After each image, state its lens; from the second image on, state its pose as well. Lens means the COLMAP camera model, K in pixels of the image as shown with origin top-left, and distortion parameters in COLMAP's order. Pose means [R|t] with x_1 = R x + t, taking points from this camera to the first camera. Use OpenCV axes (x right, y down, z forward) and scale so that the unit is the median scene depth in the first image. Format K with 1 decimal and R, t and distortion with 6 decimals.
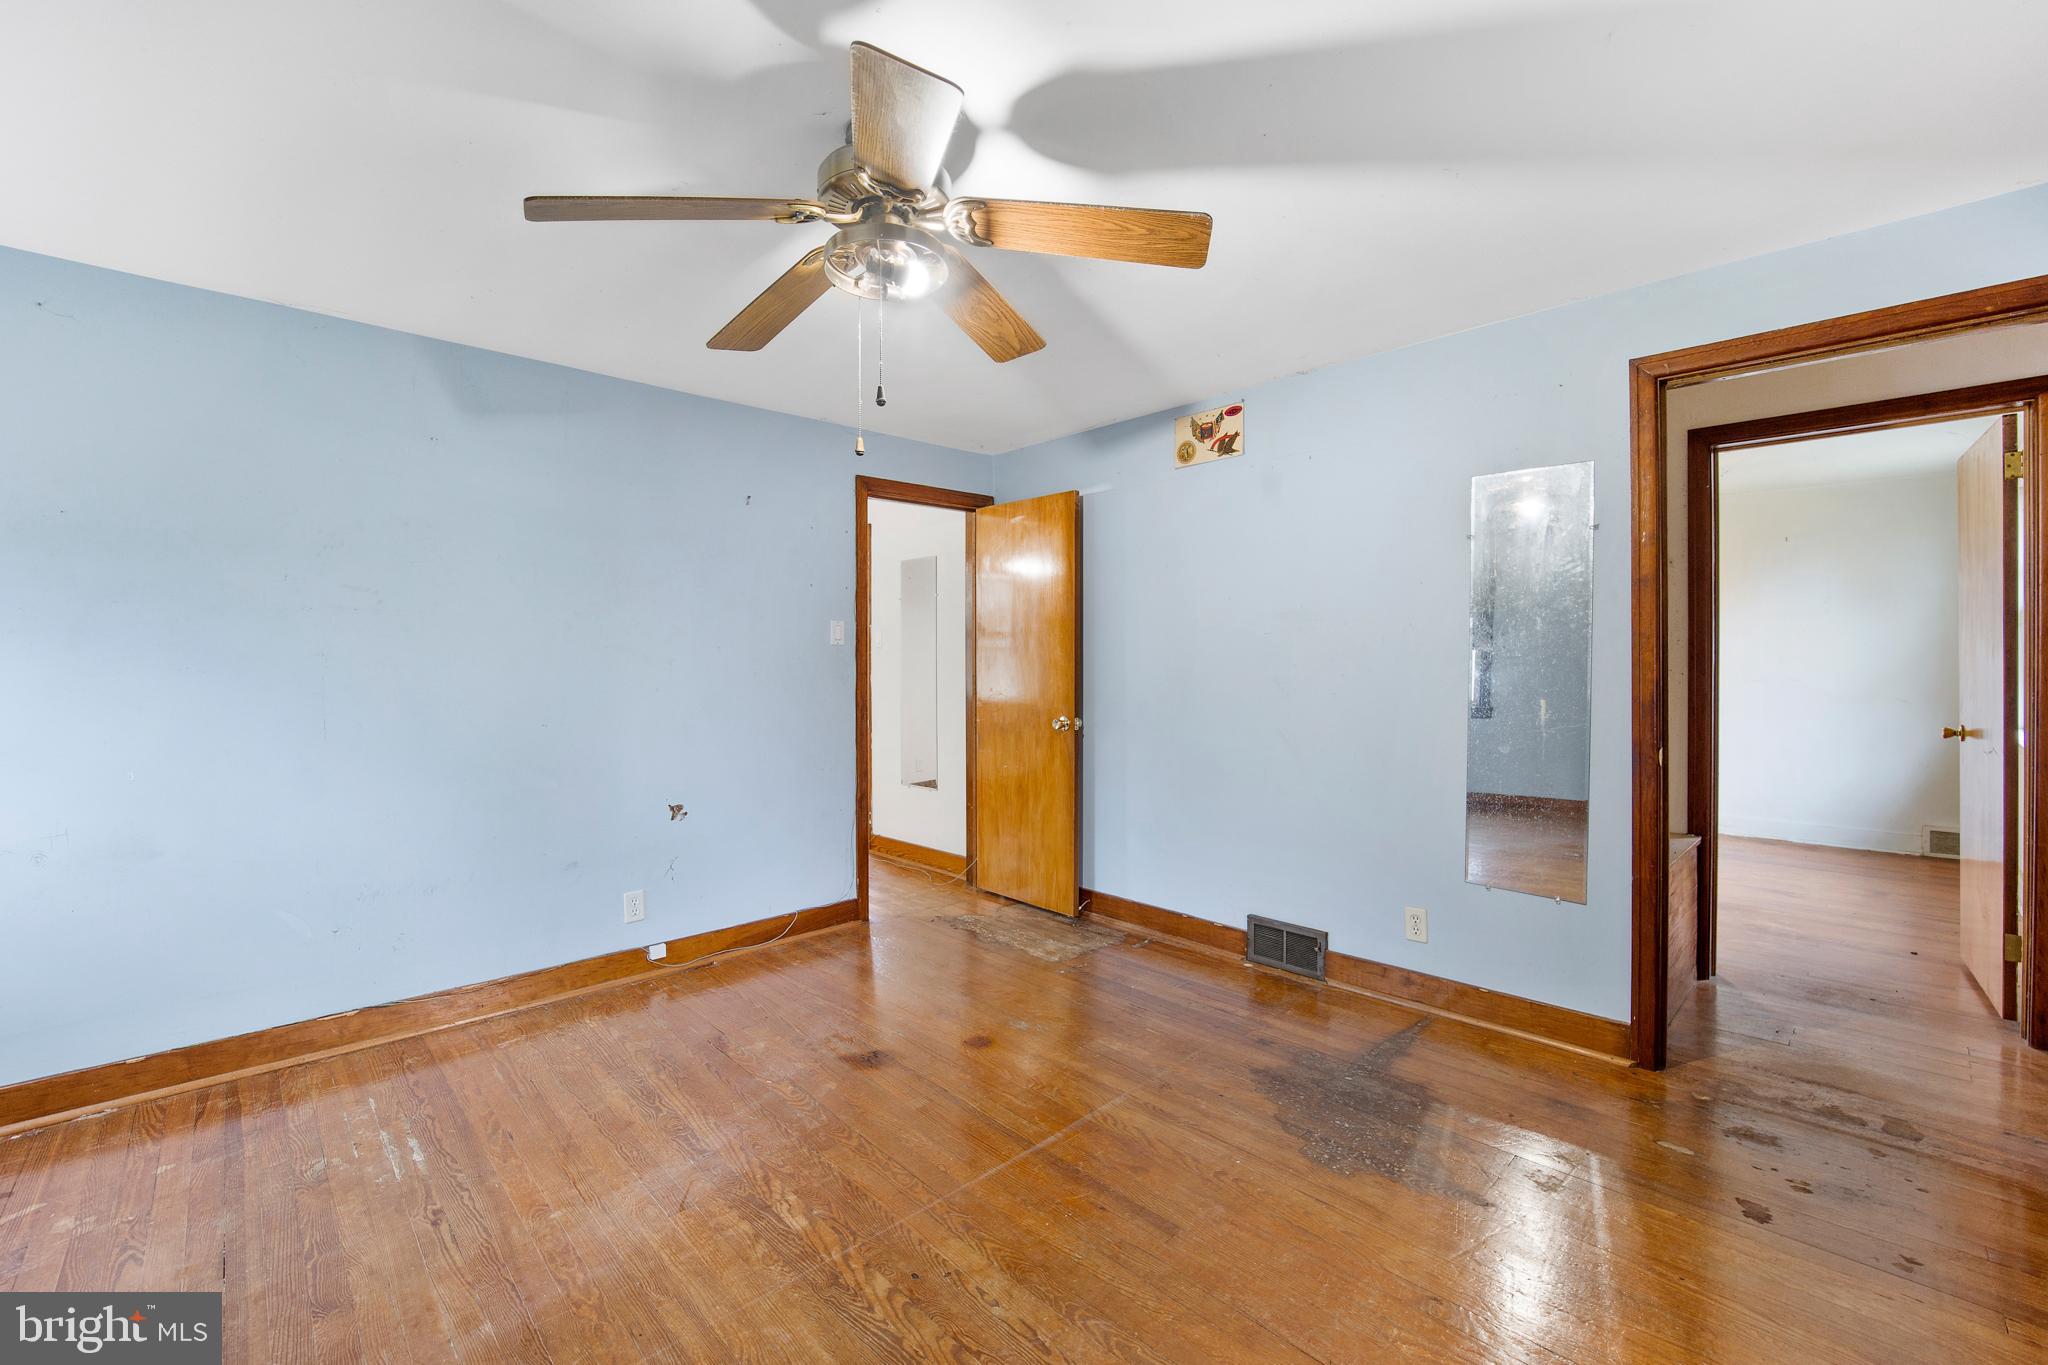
lens RADIAL K [[842.2, 0, 1025.4], [0, 842.2, 667.2], [0, 0, 1]] dist [-0.007723, 0.001114]
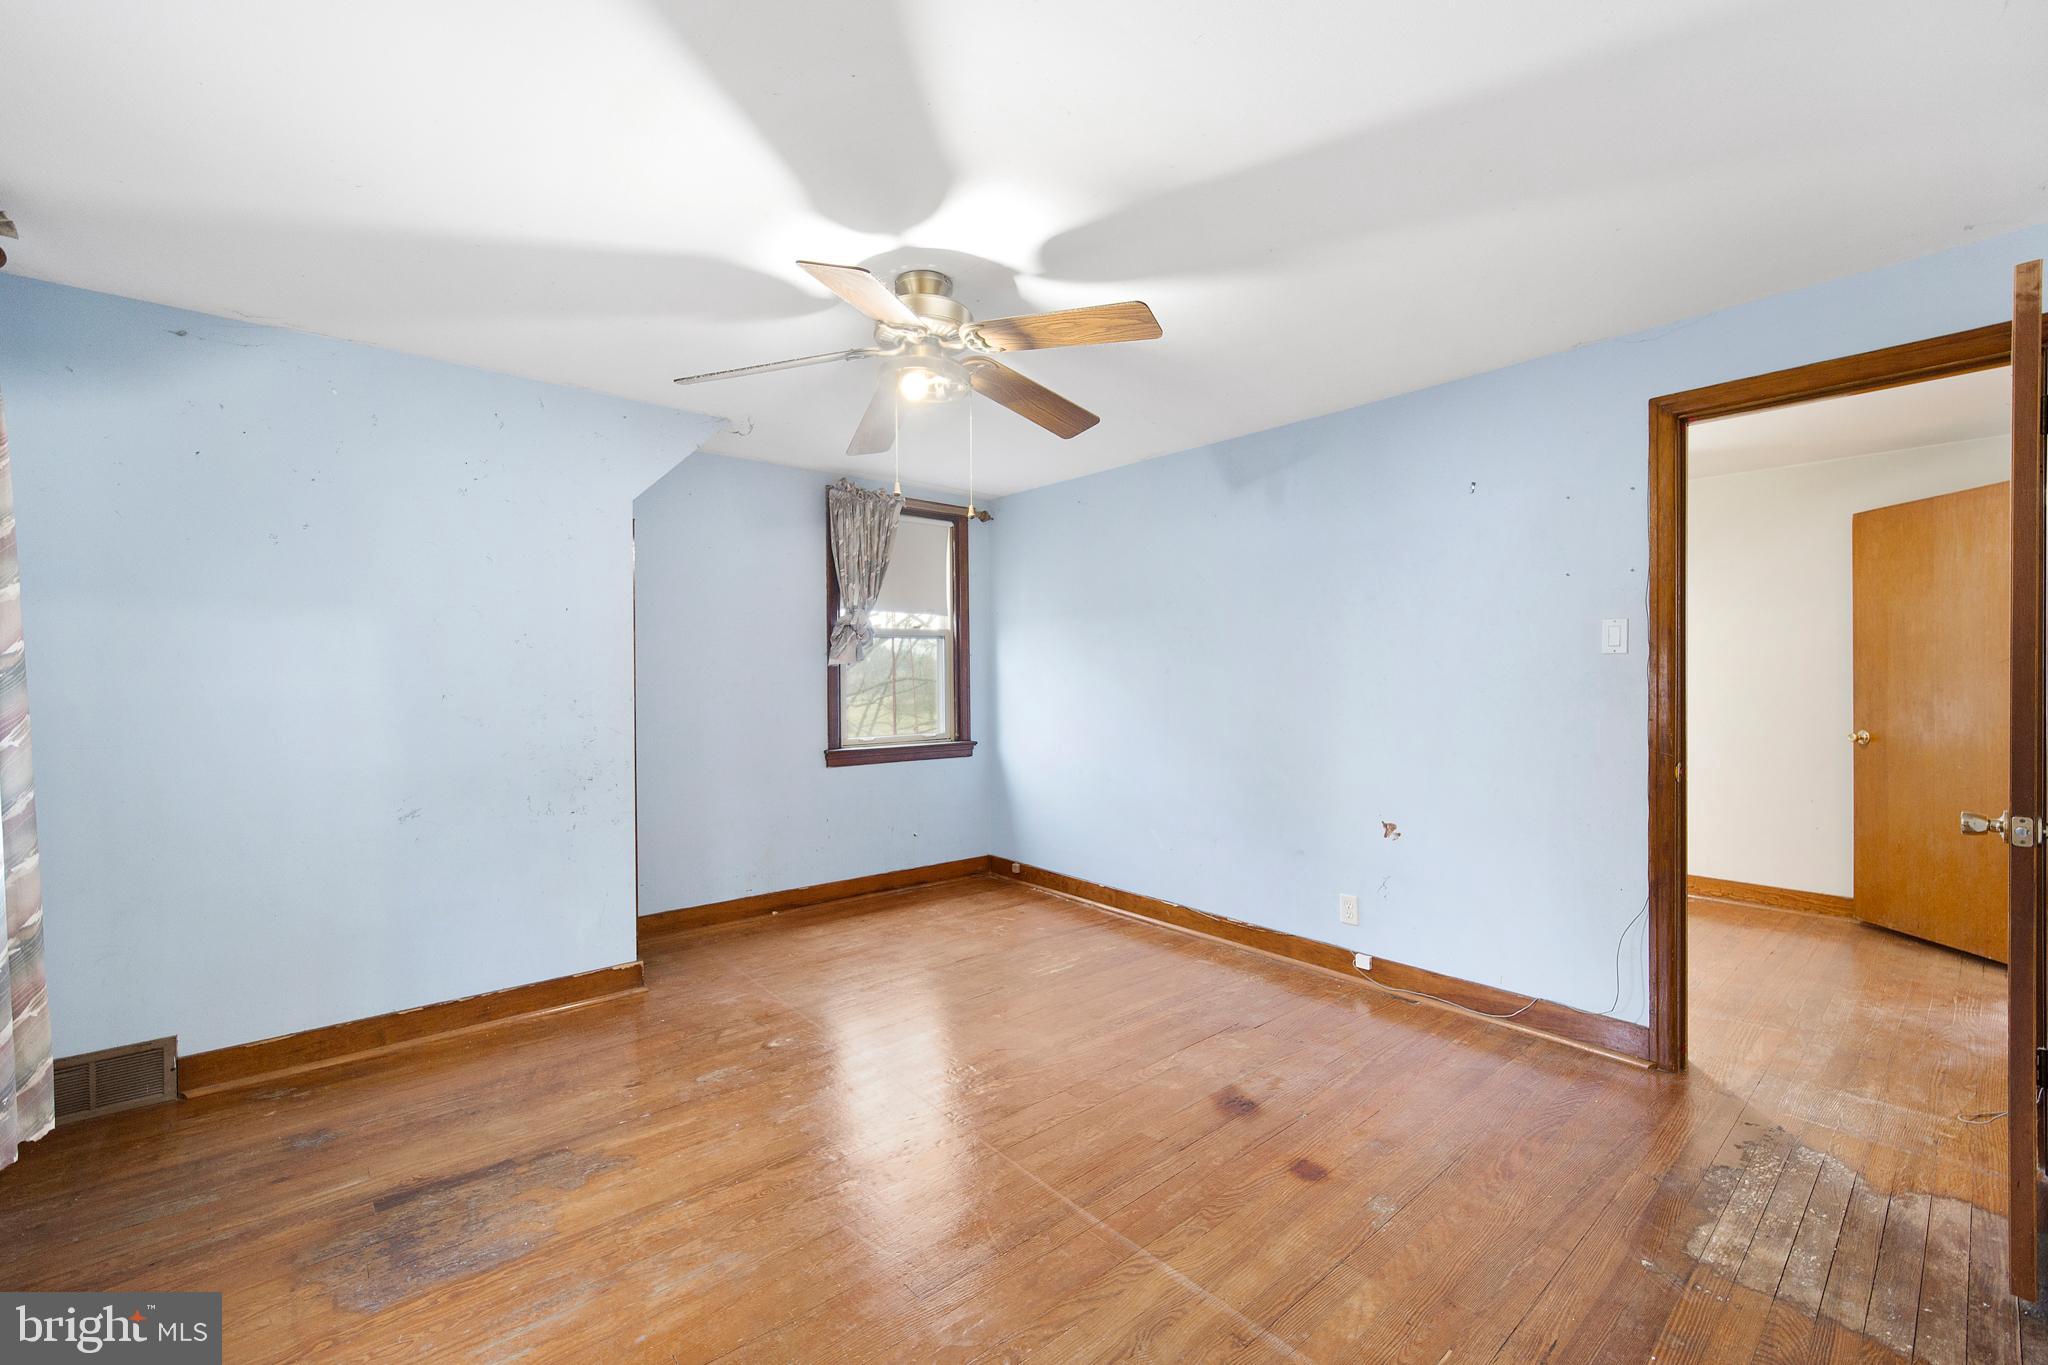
lens RADIAL K [[842.2, 0, 1025.7], [0, 842.2, 682.3], [0, 0, 1]] dist [-0.007723, 0.001114]
pose [[-0.067608, 0.004543, -0.997702, 0.608804], [-0.006055, 0.999969, 0.004964, -0.002885], [0.997694, 0.006377, -0.067579, 0.661075]]
